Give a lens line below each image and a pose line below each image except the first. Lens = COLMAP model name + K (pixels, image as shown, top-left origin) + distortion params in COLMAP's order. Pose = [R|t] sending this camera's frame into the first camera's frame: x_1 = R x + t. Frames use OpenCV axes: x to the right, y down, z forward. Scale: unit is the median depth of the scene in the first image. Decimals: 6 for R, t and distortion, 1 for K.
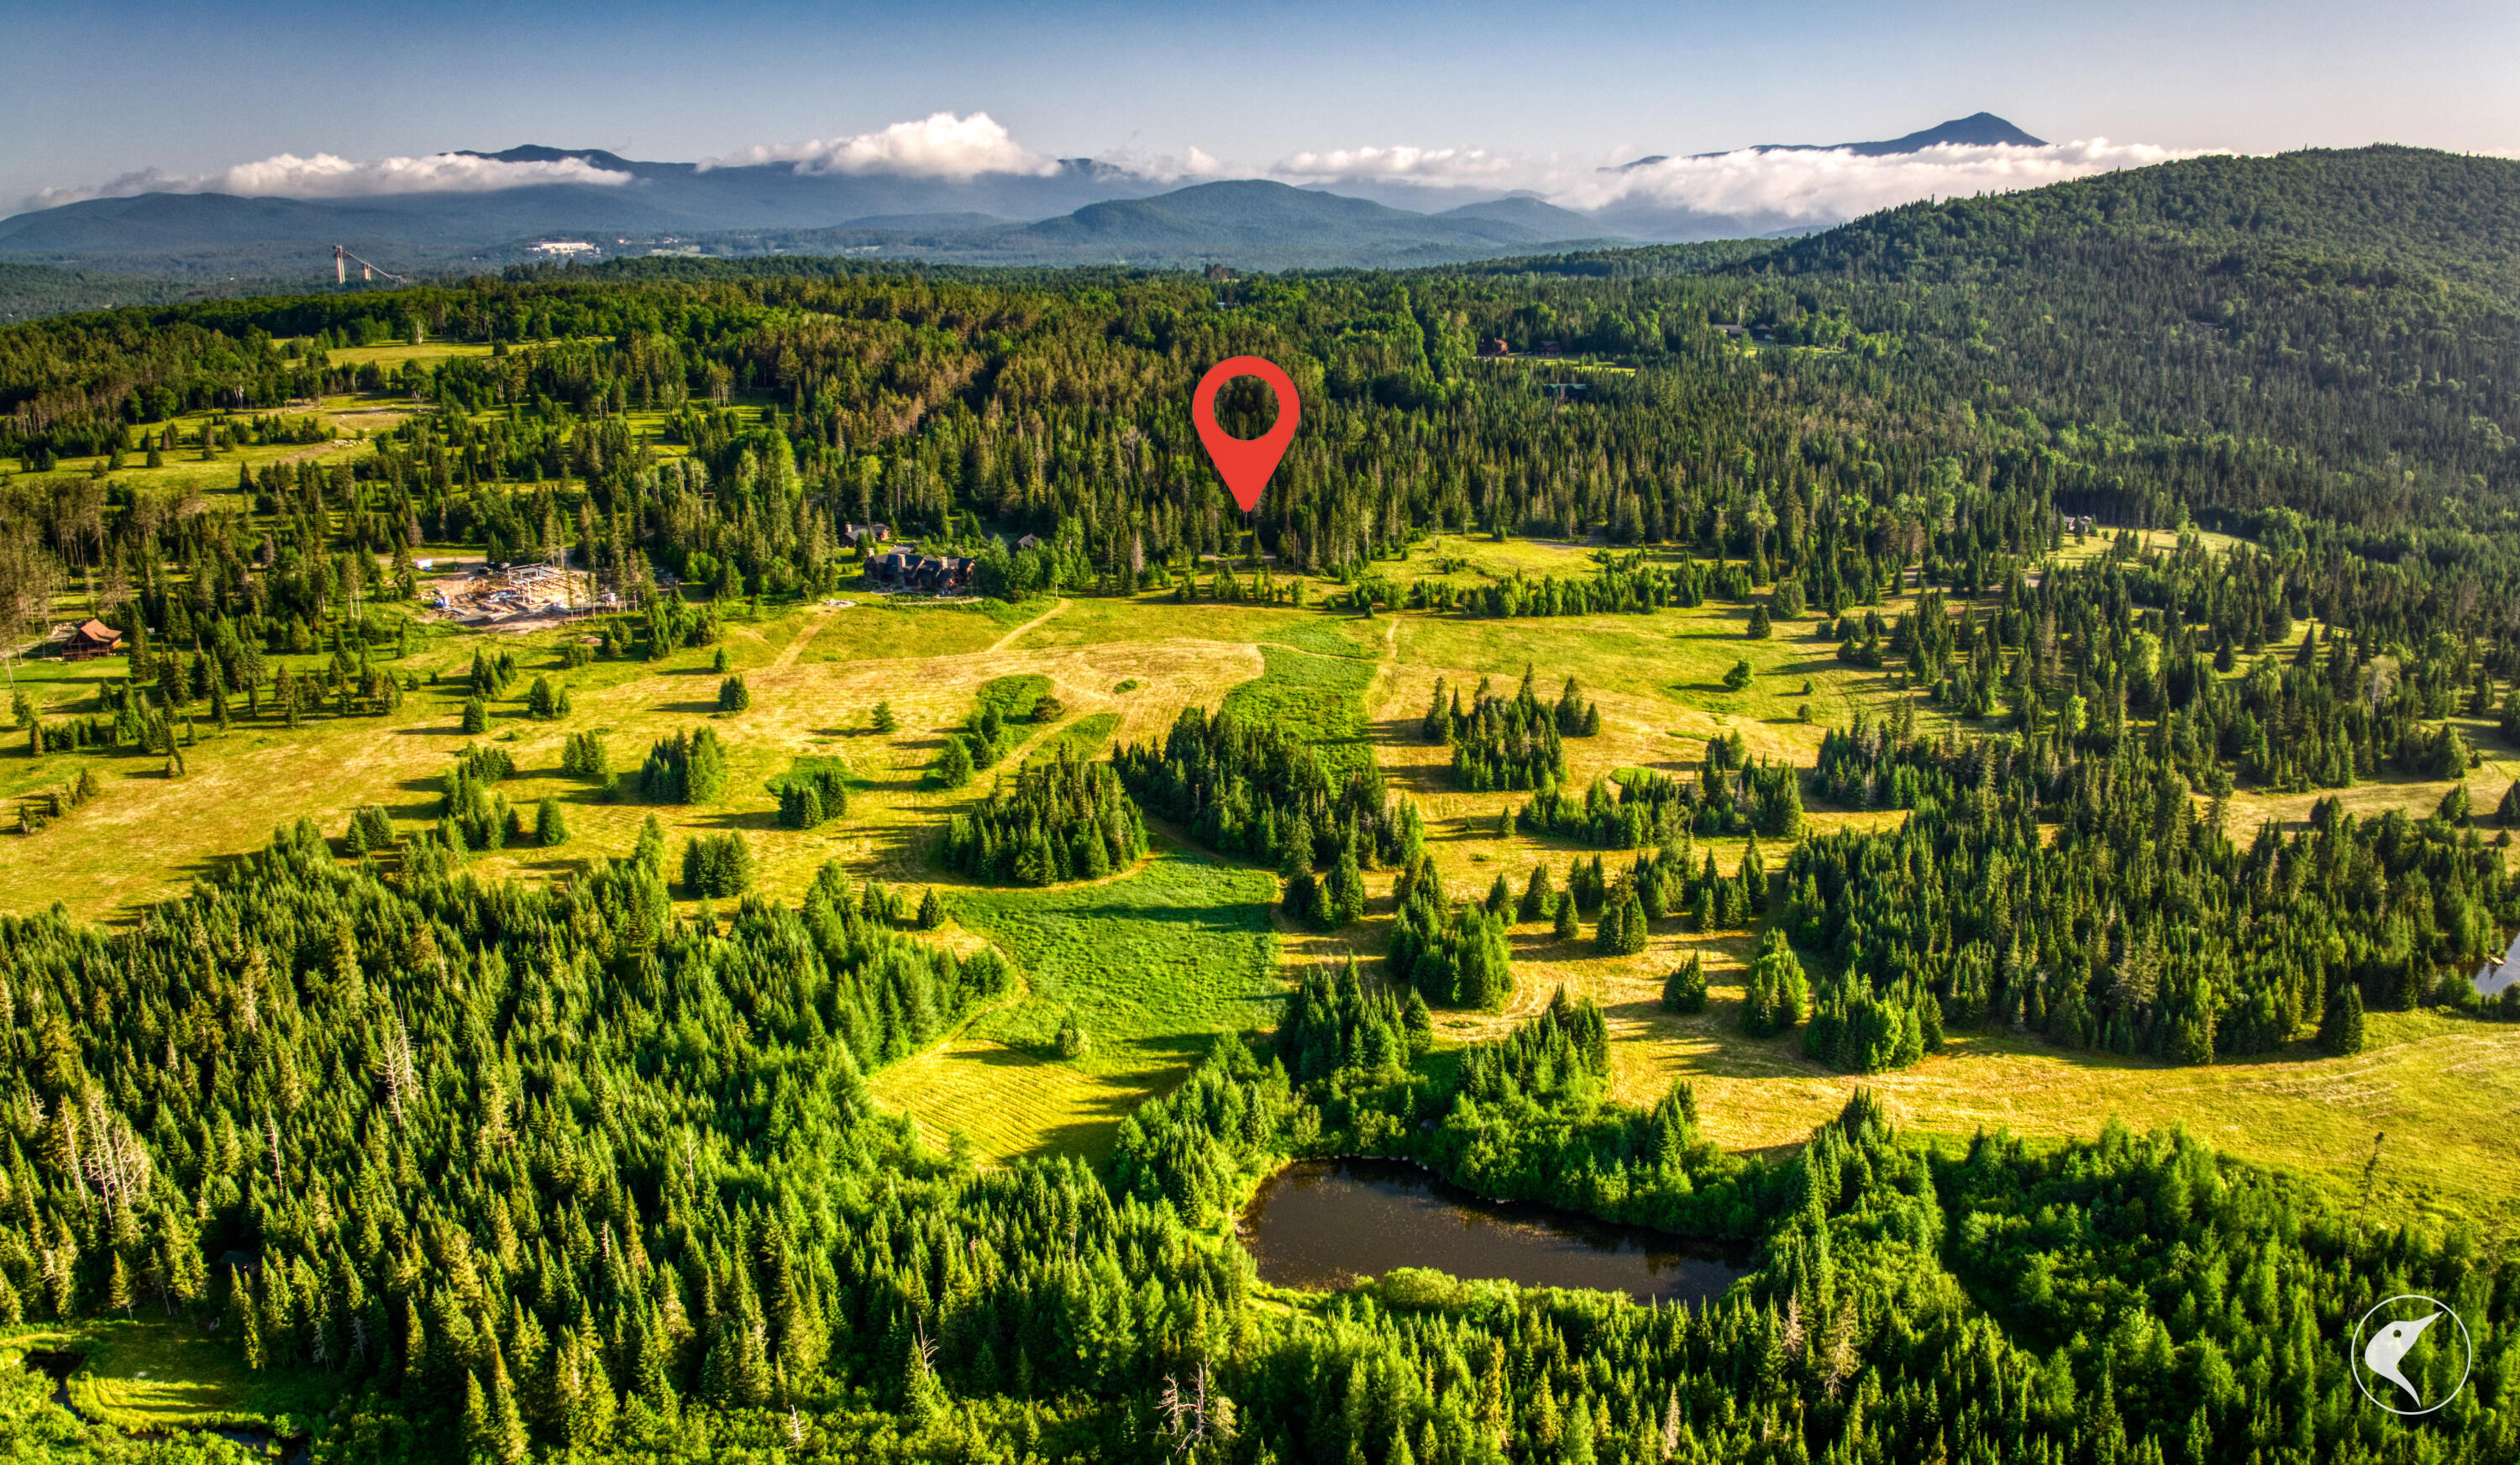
lens RADIAL K [[1832.7, 0, 1320.6], [0, 1832.7, 727.4], [0, 0, 1]] dist [-0.102226, -0.011156]
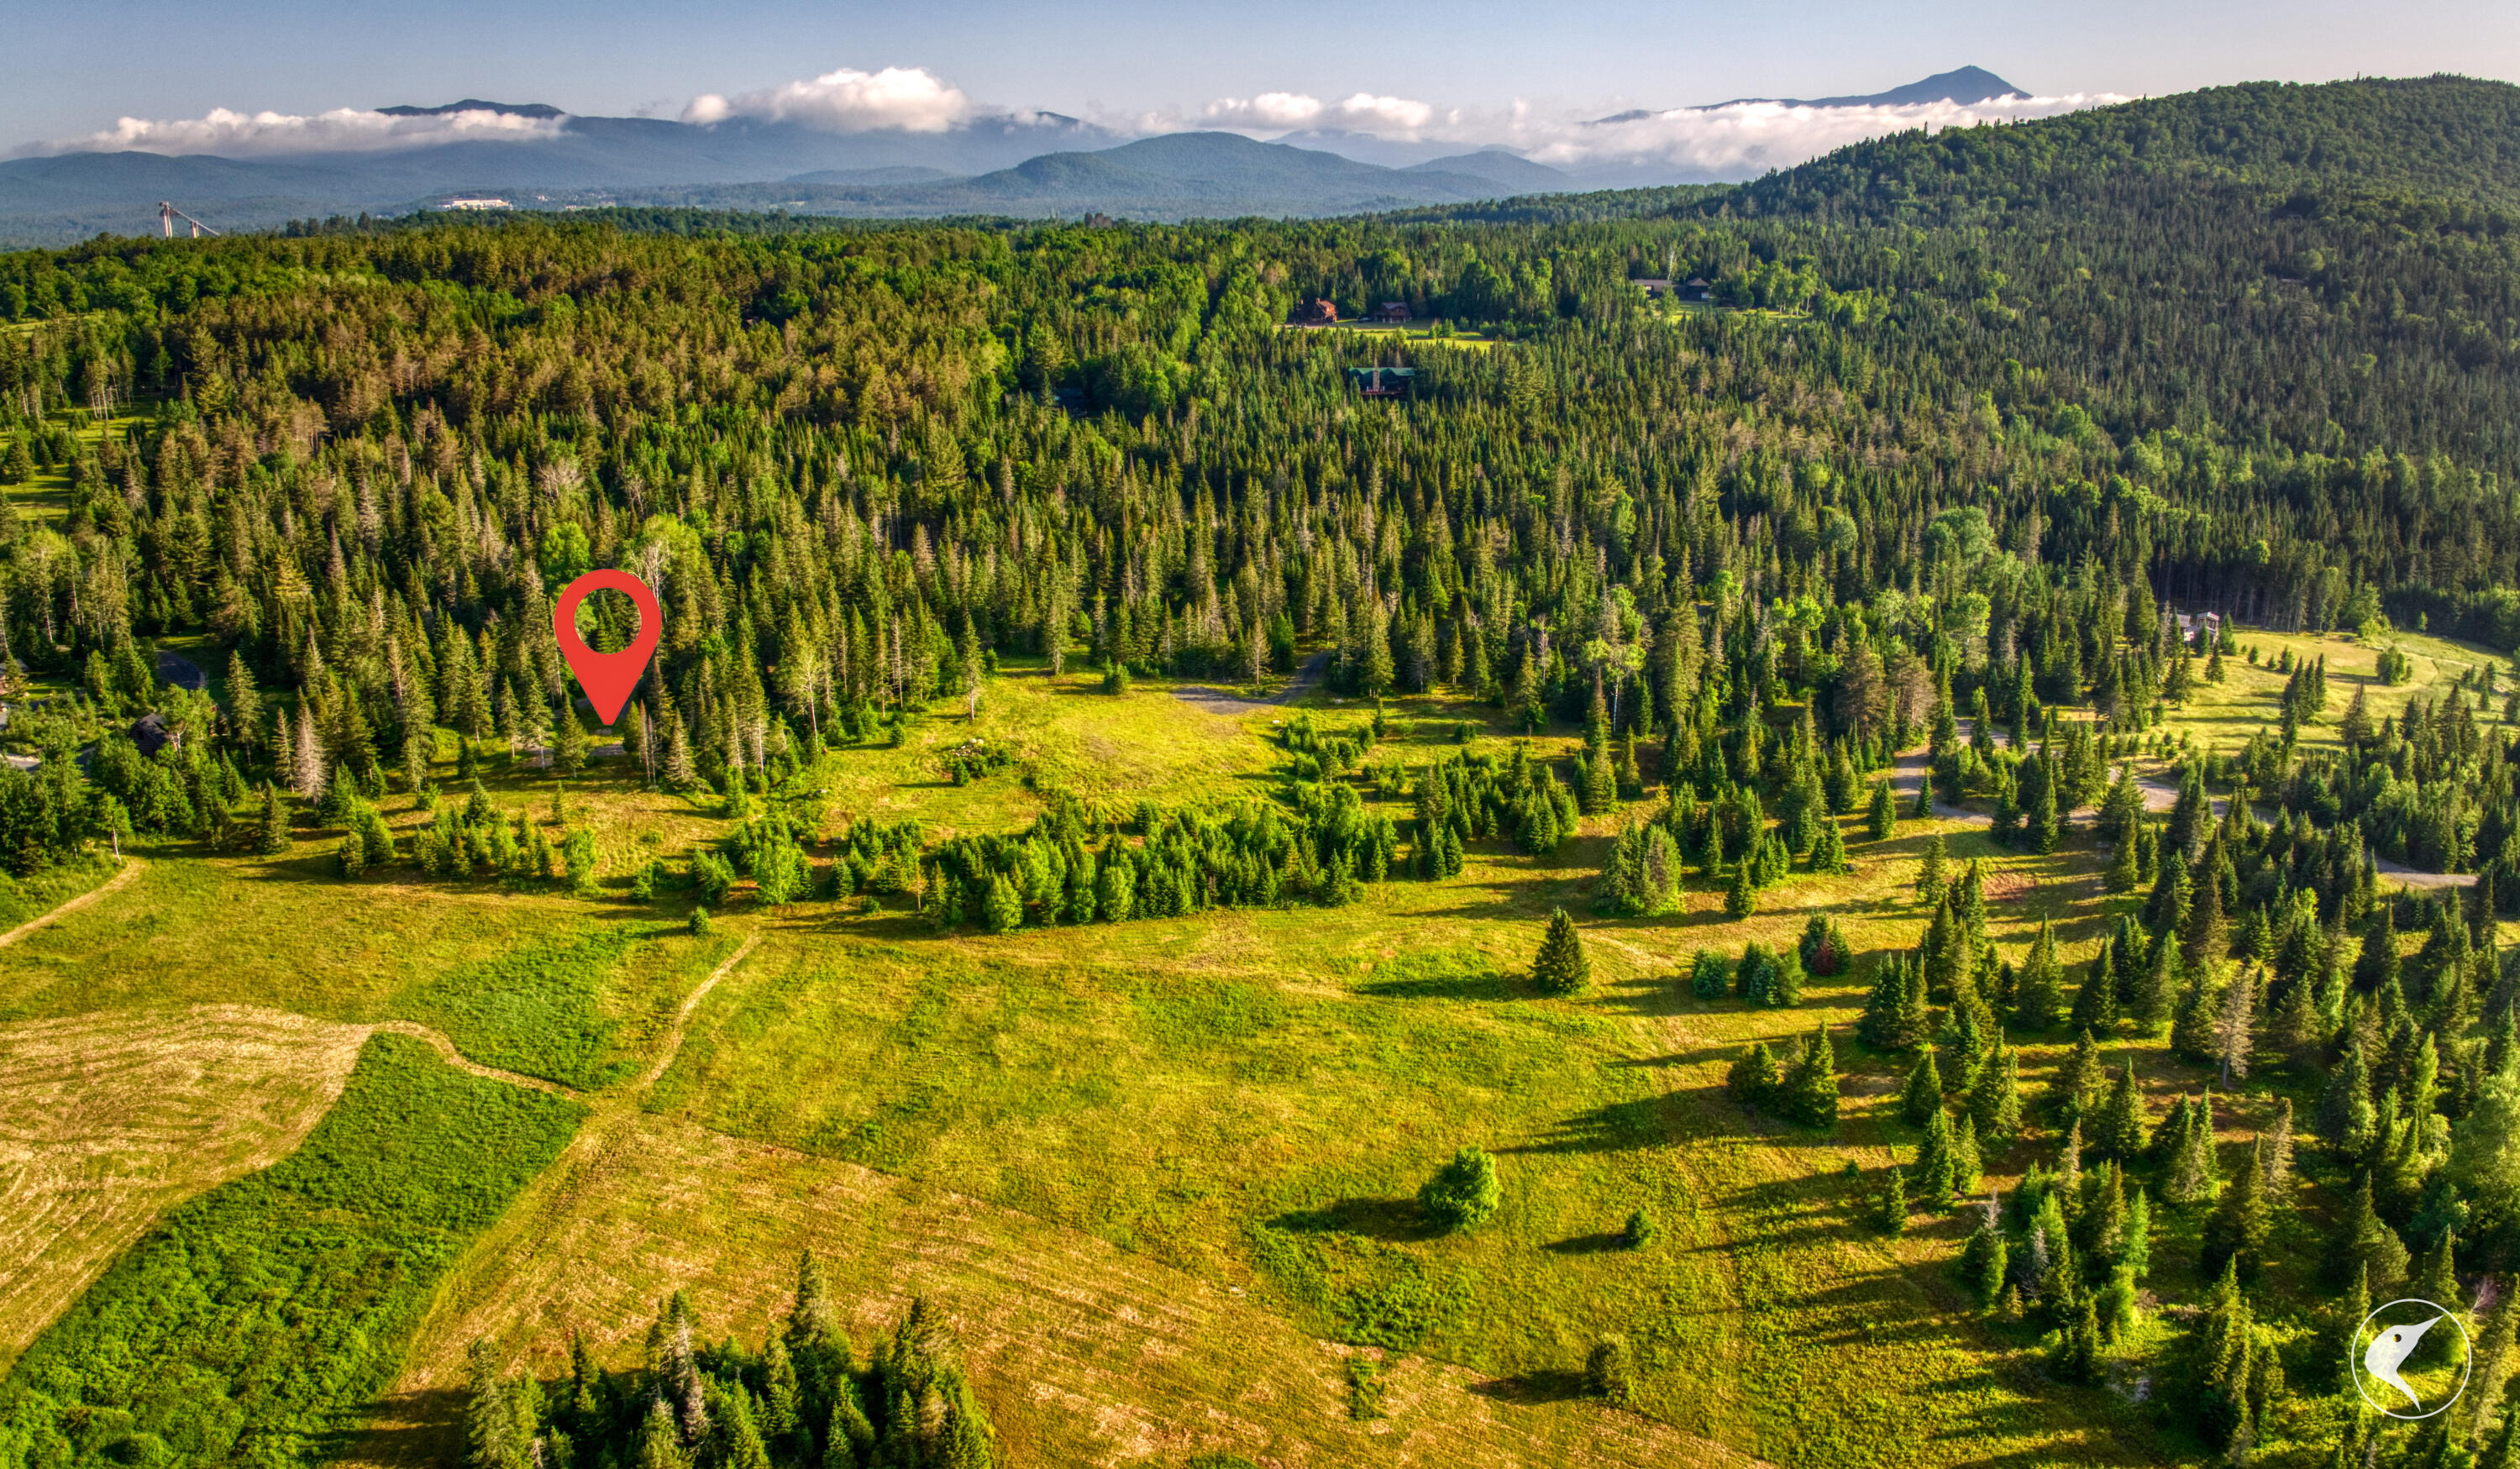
lens RADIAL K [[1832.6, 0, 1320.6], [0, 1832.6, 729.4], [0, 0, 1]] dist [-0.102226, -0.011156]
pose [[0.999961, -0.002028, 0.008592, 0.155499], [0.001833, 0.999742, 0.022661, -0.105348], [-0.008636, -0.022645, 0.999706, 0.487118]]
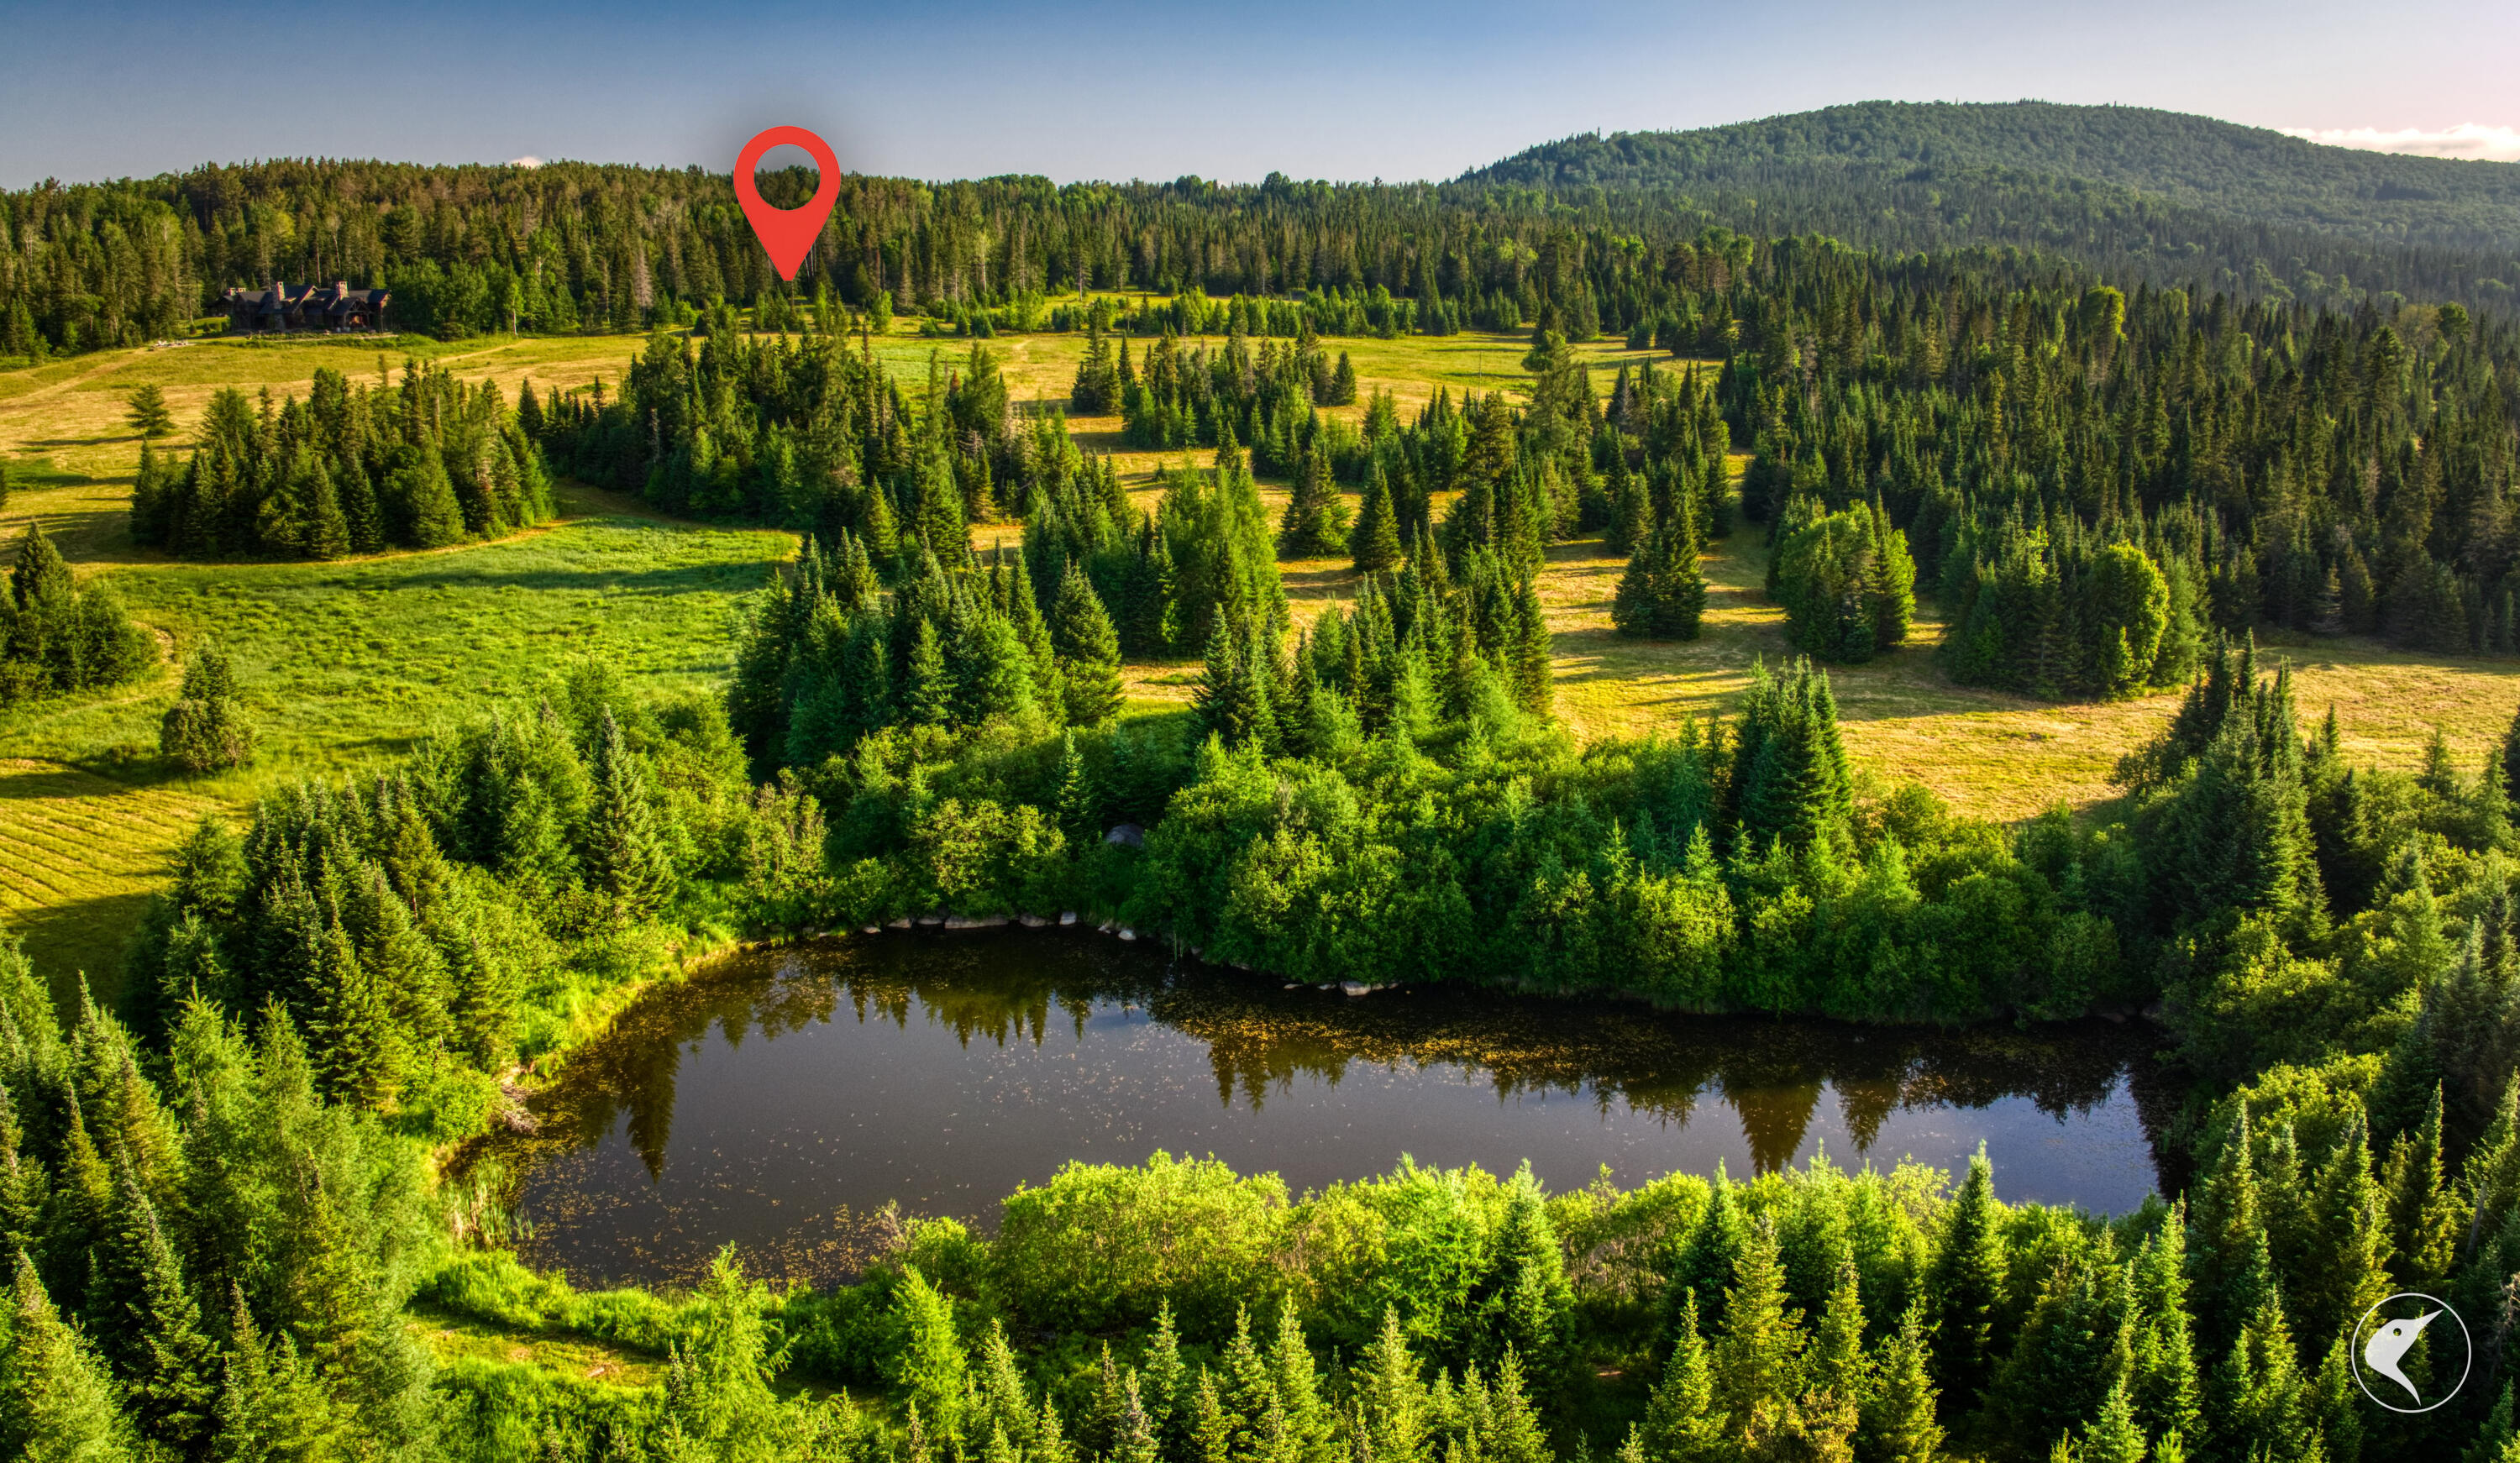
lens RADIAL K [[1832.5, 0, 1320.6], [0, 1832.5, 726.4], [0, 0, 1]] dist [-0.102226, -0.011156]
pose [[0.981174, -0.047433, 0.187210, 0.013396], [0.053254, 0.998238, -0.026185, 0.094907], [-0.185638, 0.035661, 0.981971, 0.287190]]
